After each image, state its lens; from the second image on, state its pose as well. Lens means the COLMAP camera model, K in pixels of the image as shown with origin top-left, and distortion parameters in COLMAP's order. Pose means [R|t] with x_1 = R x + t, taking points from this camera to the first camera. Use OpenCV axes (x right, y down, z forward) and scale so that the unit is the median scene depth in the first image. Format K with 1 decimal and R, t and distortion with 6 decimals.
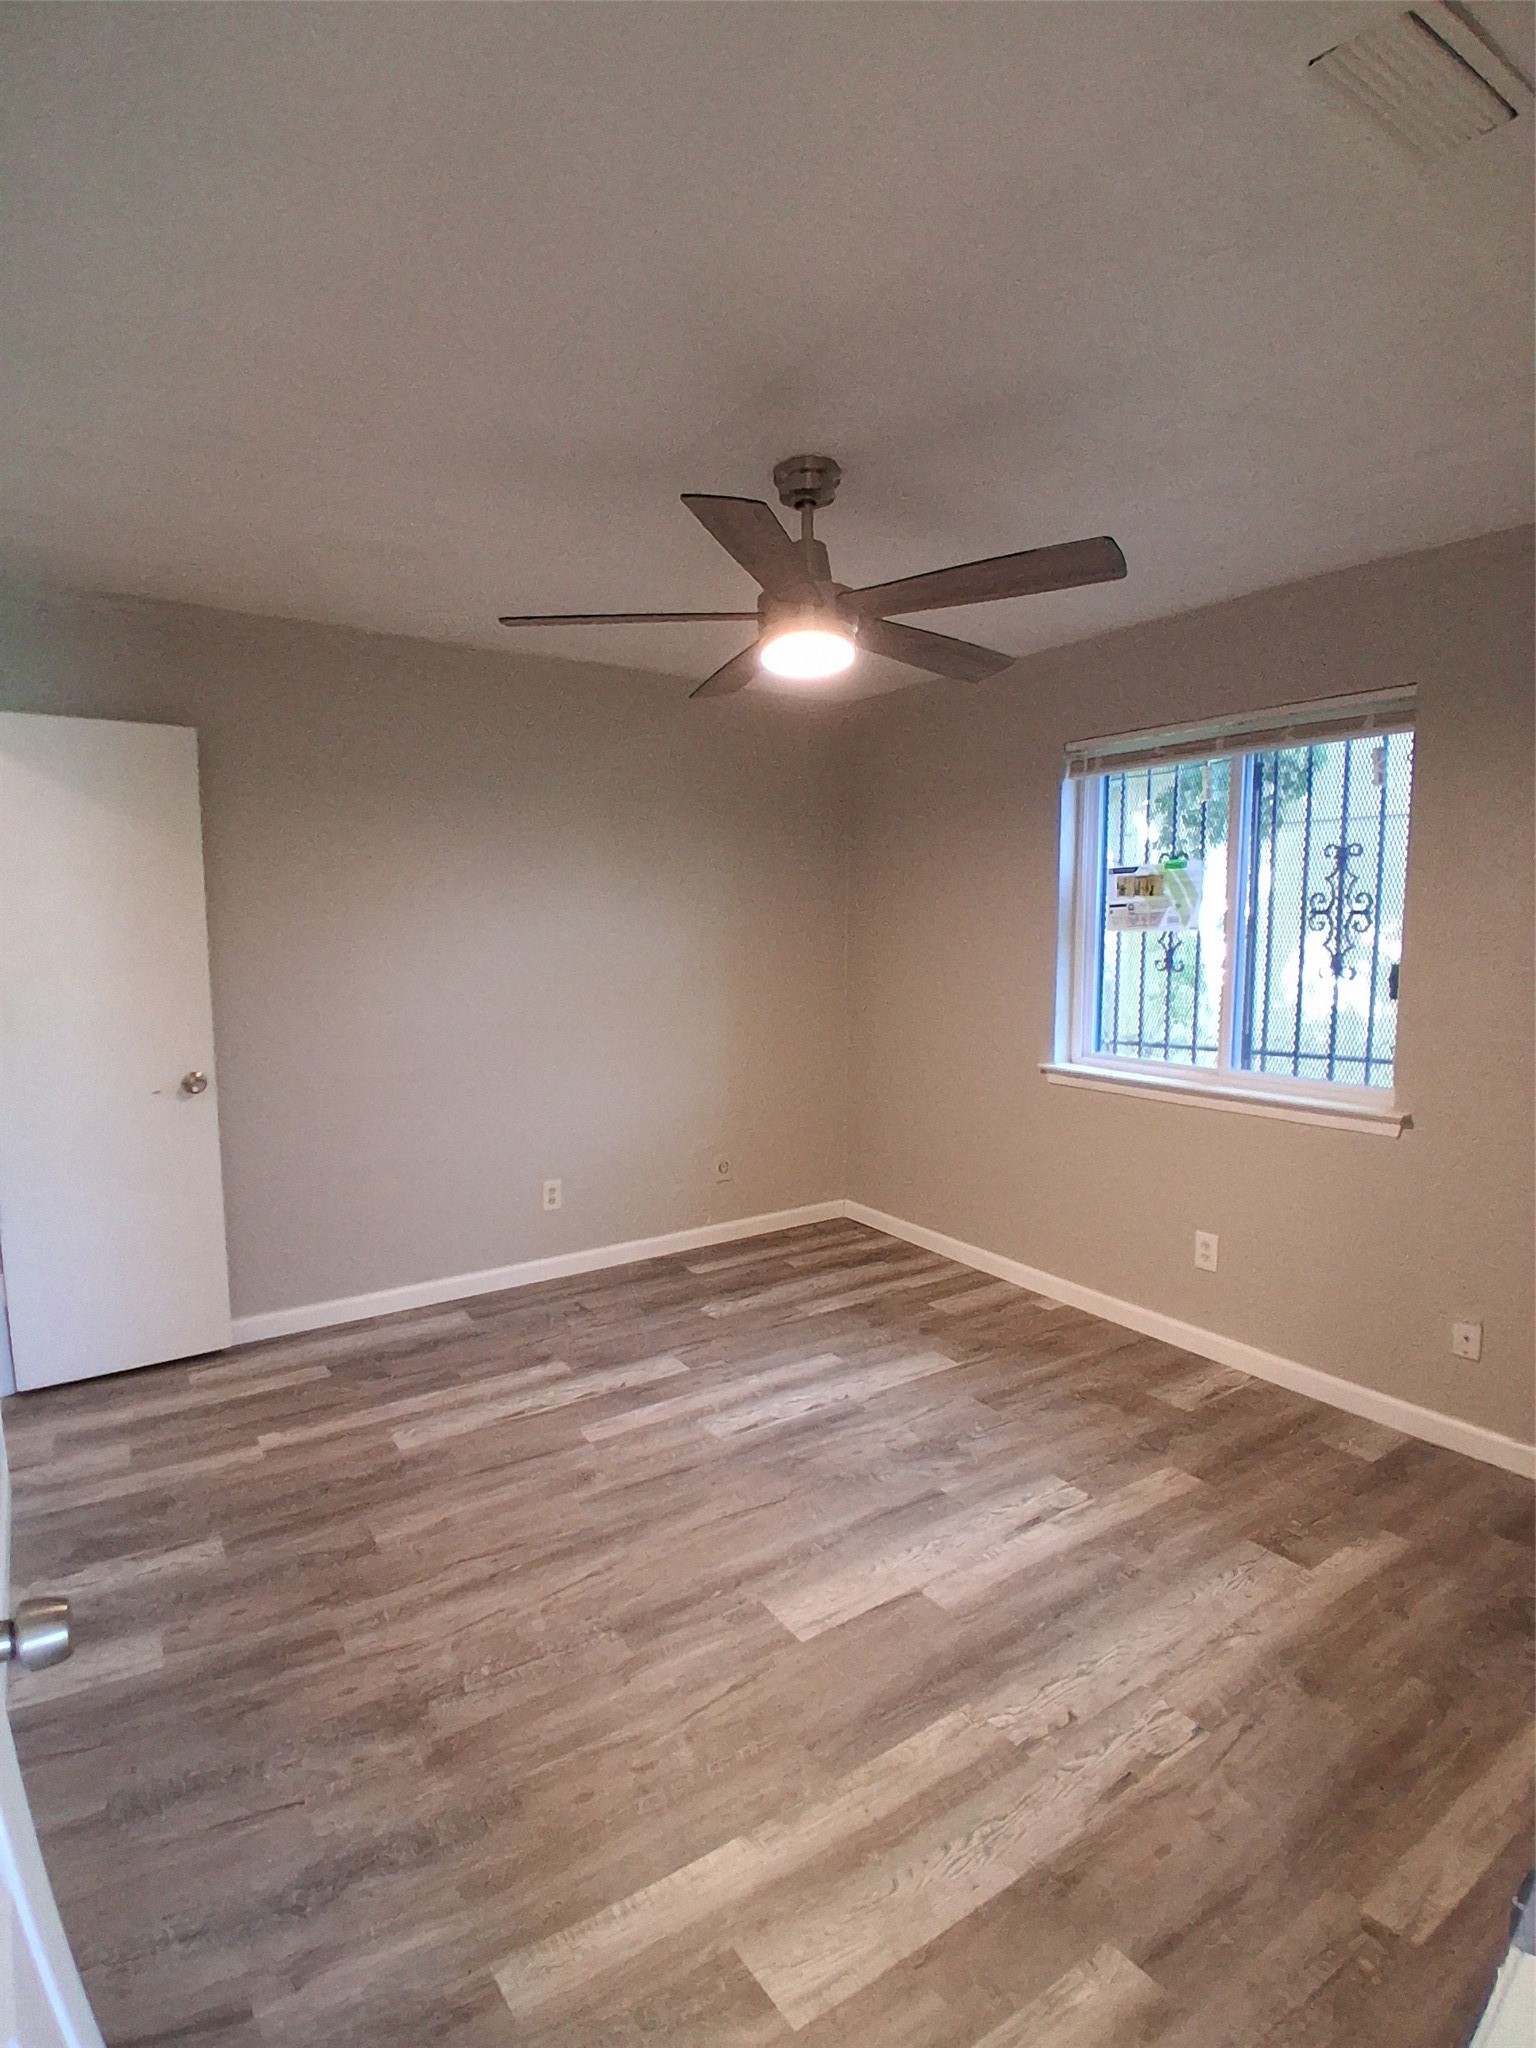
lens RADIAL K [[1019.2, 0, 755.8], [0, 1019.2, 1024.4], [0, 0, 1]] dist [0.016421, -0.053501]
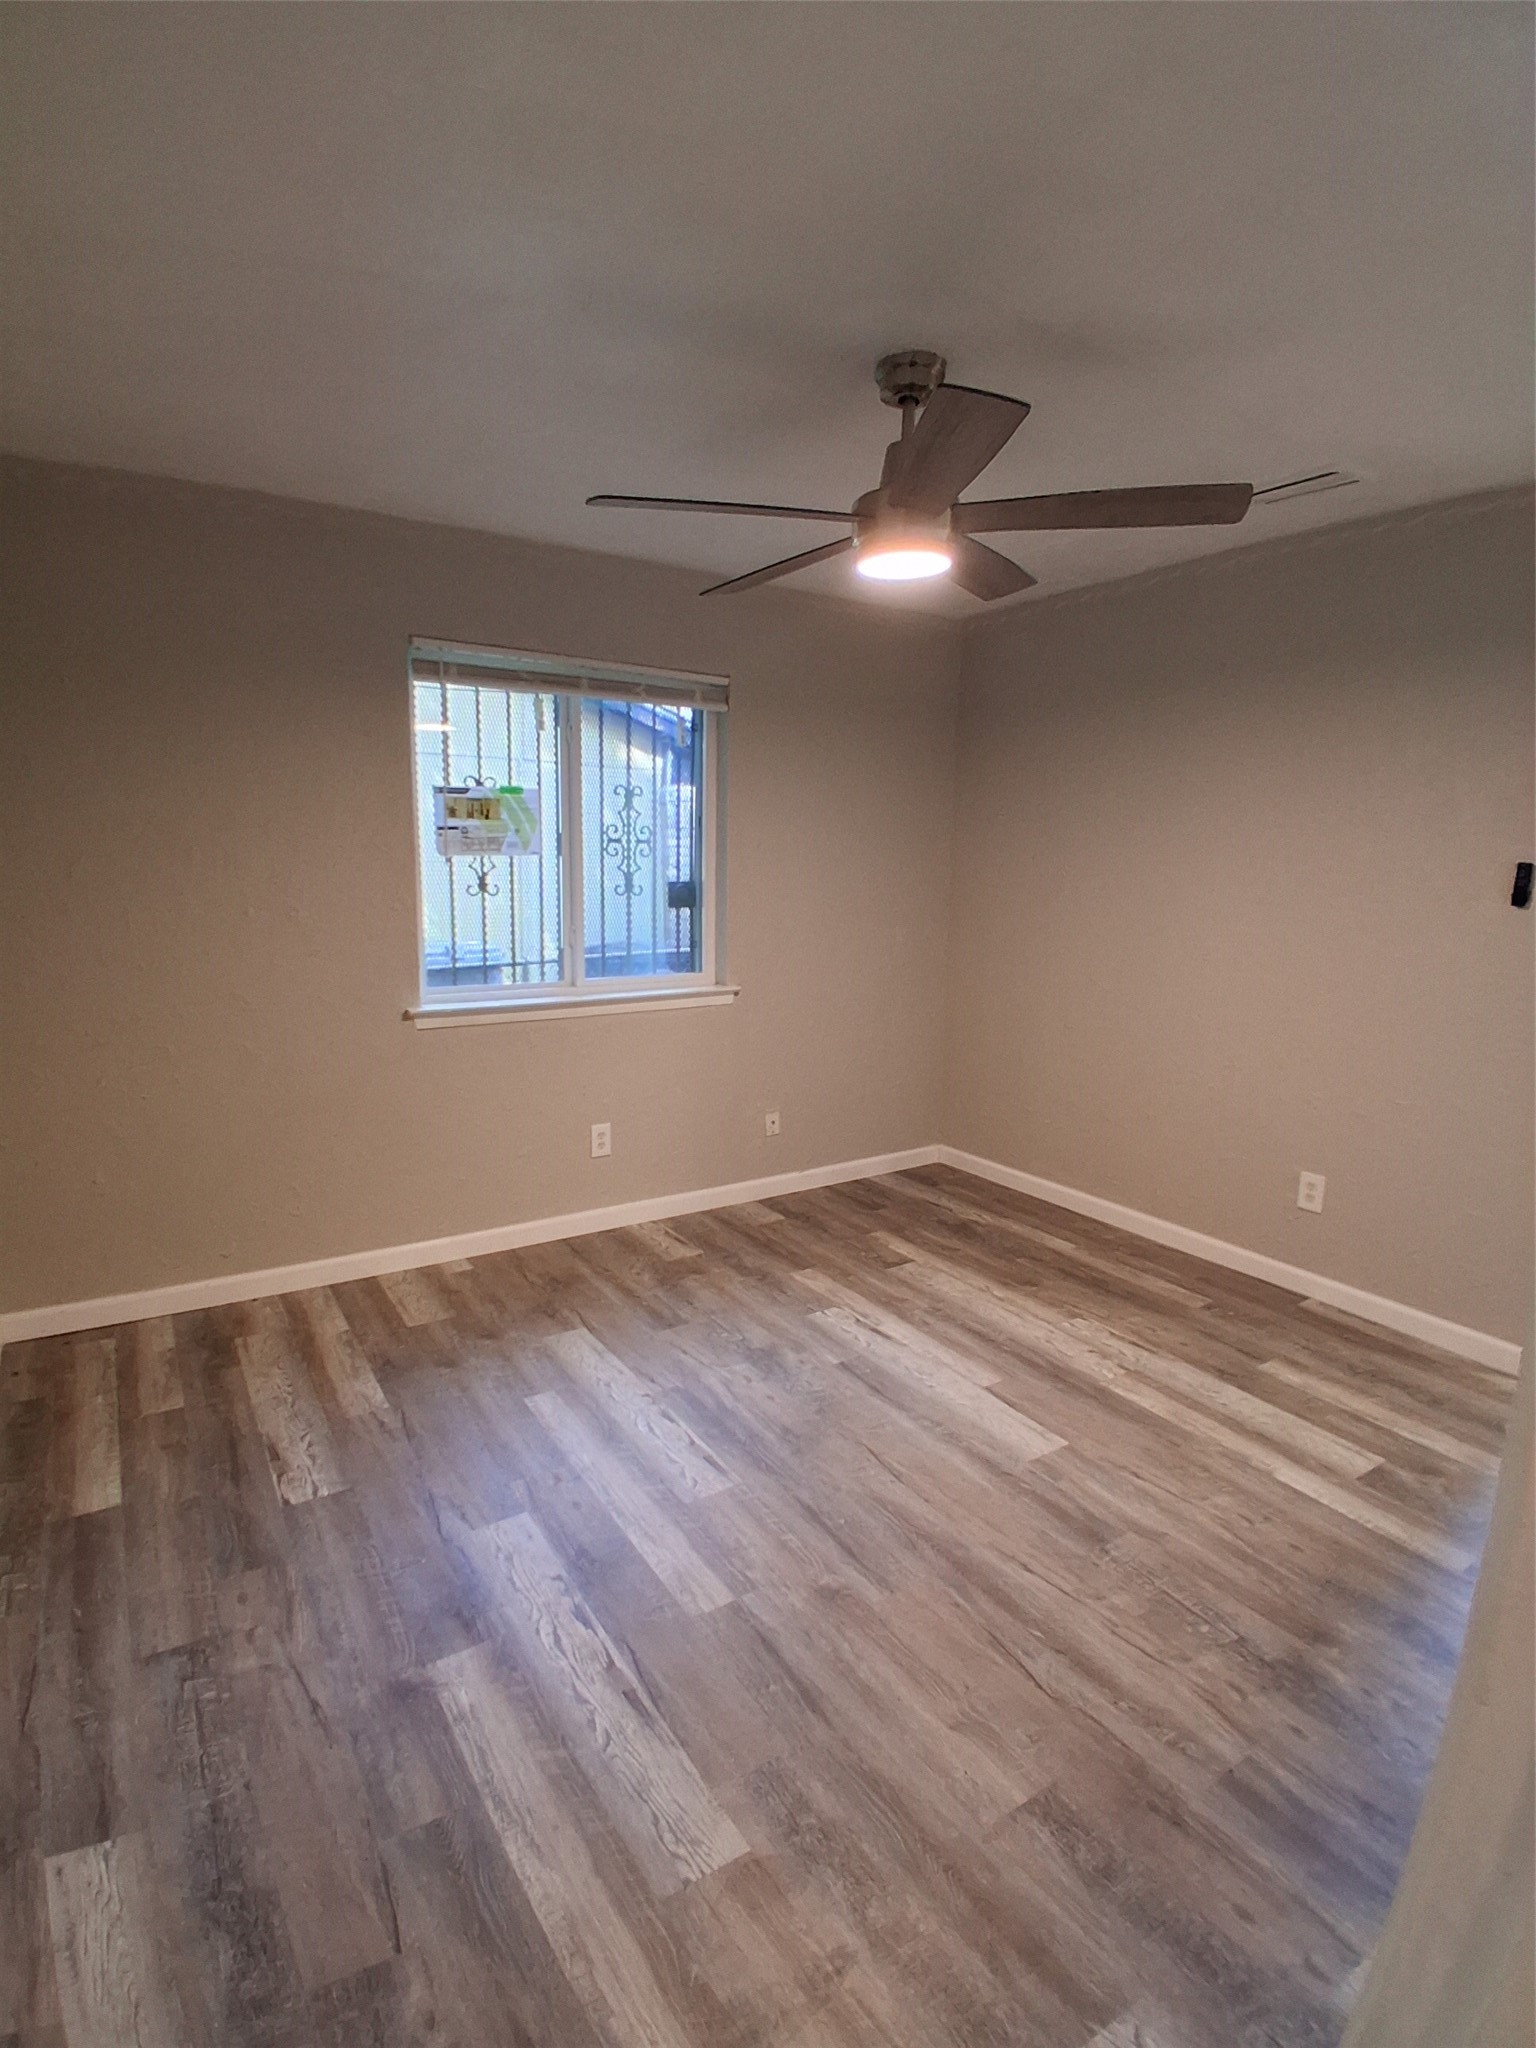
lens RADIAL K [[1019.2, 0, 755.8], [0, 1019.2, 1024.4], [0, 0, 1]] dist [0.016421, -0.053501]
pose [[0.015210, -0.160568, 0.986908, -0.706924], [0.087189, 0.983475, 0.158666, -0.075220], [-0.996076, 0.083634, 0.028958, 0.842216]]
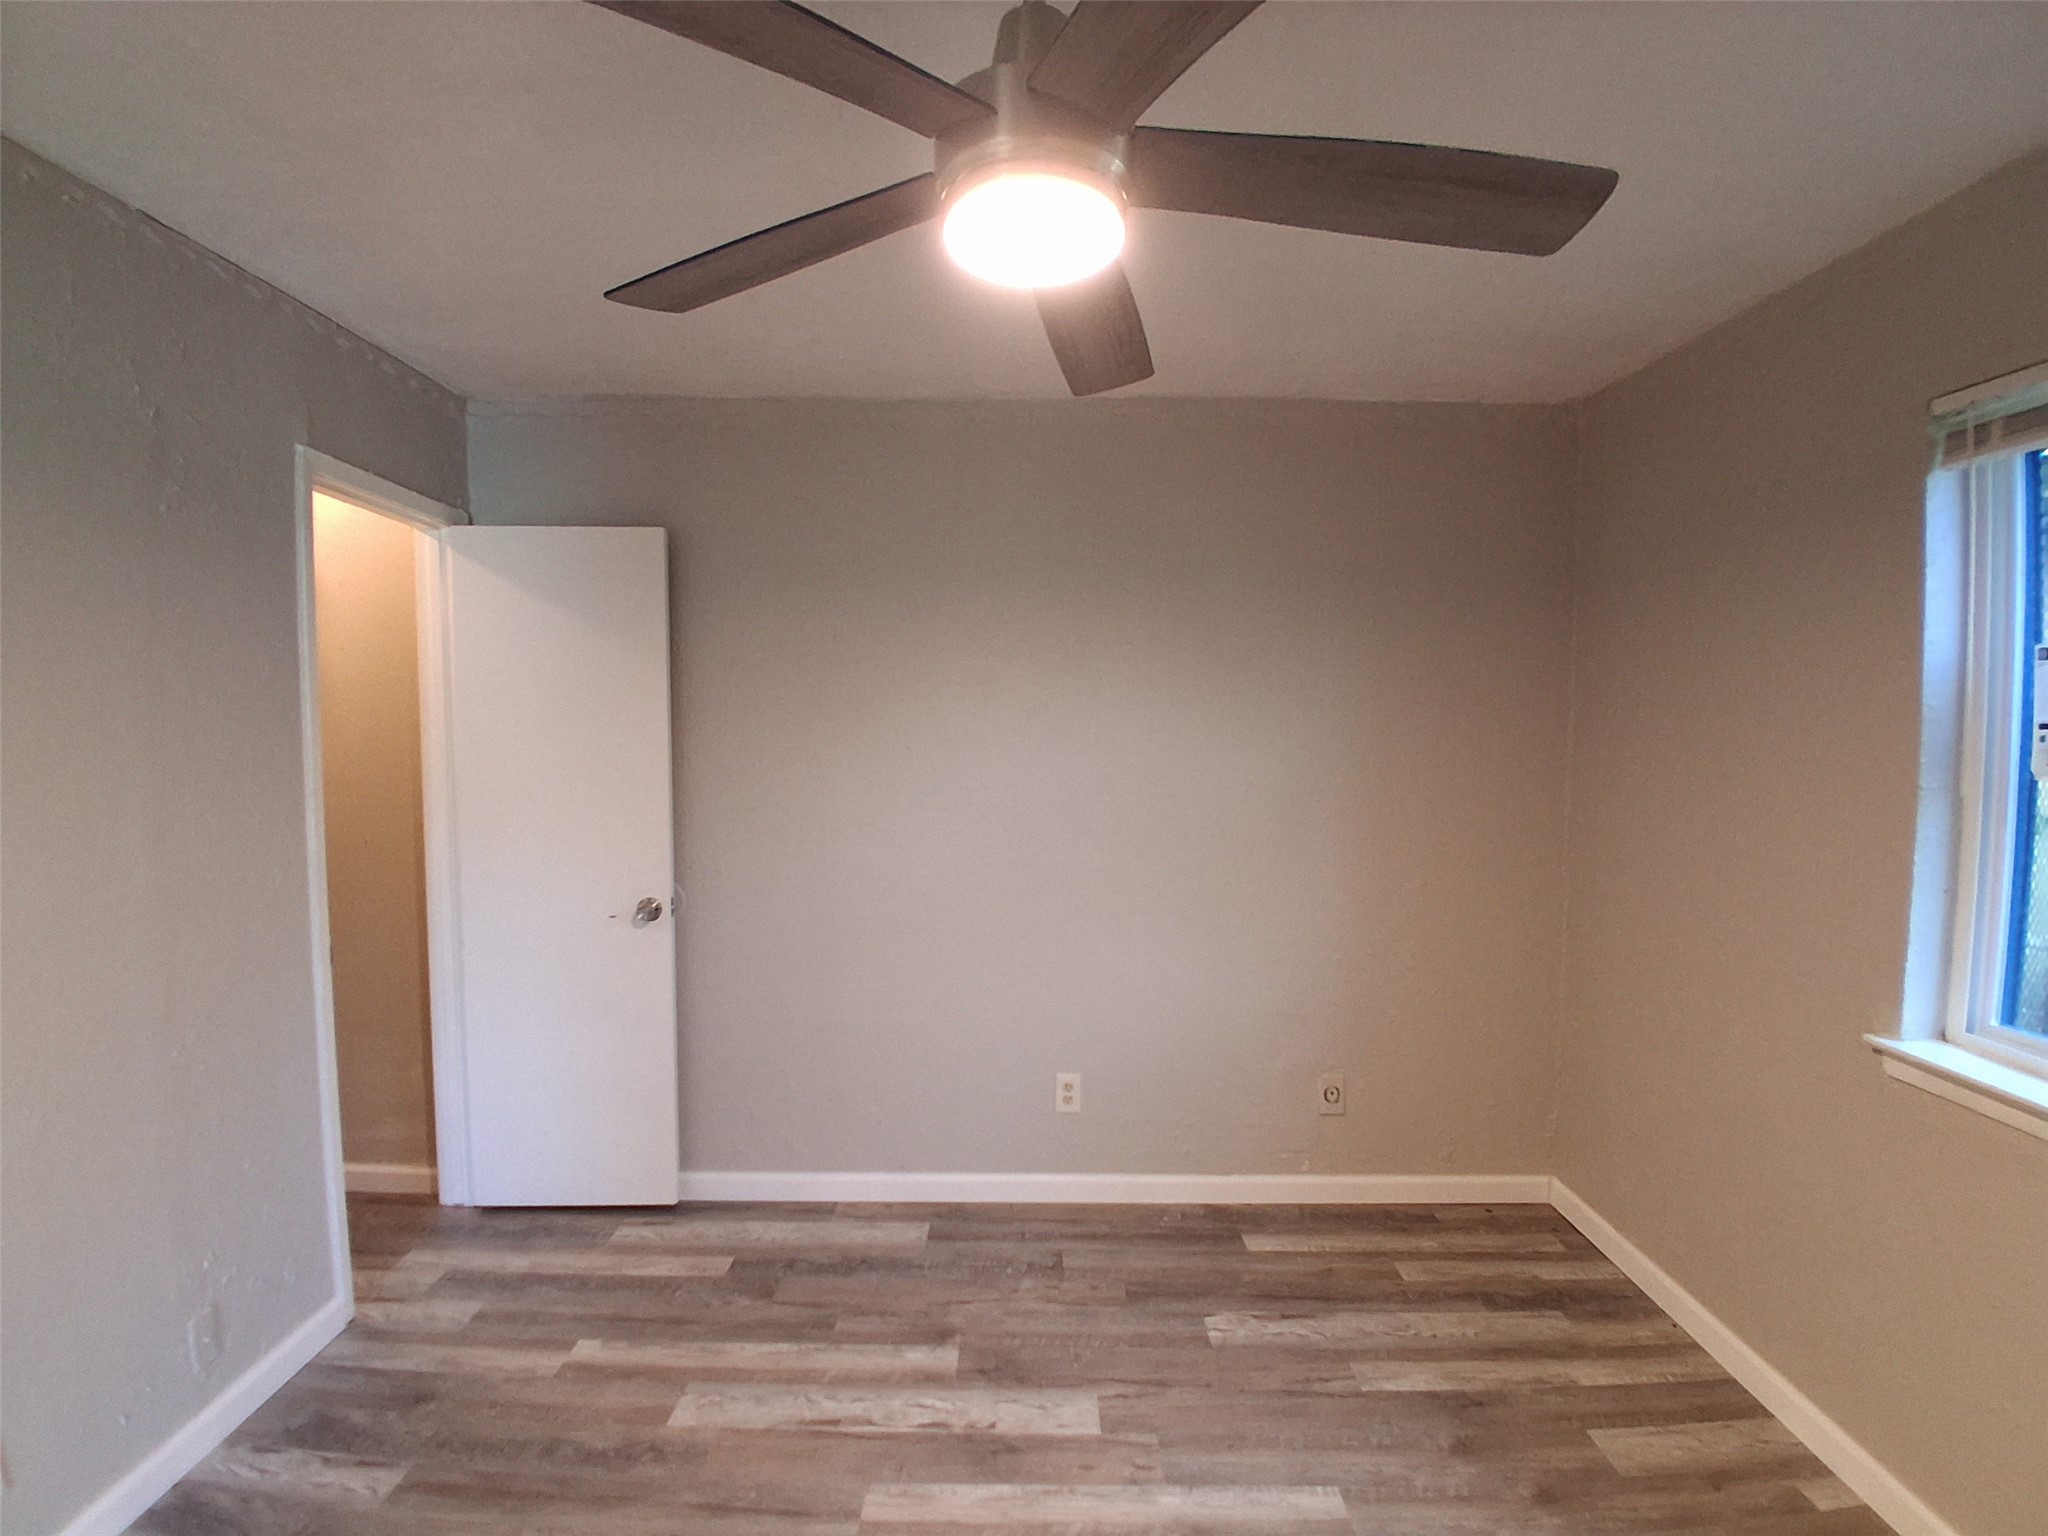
lens RADIAL K [[1019.2, 0, 1017.8], [0, 1019.2, 778.4], [0, 0, 1]] dist [0.016421, -0.053501]
pose [[0.826965, 0.035421, -0.561137, 0.250641], [-0.063225, 0.997542, -0.030209, -0.056534], [0.558688, 0.060459, 0.827172, 0.431811]]
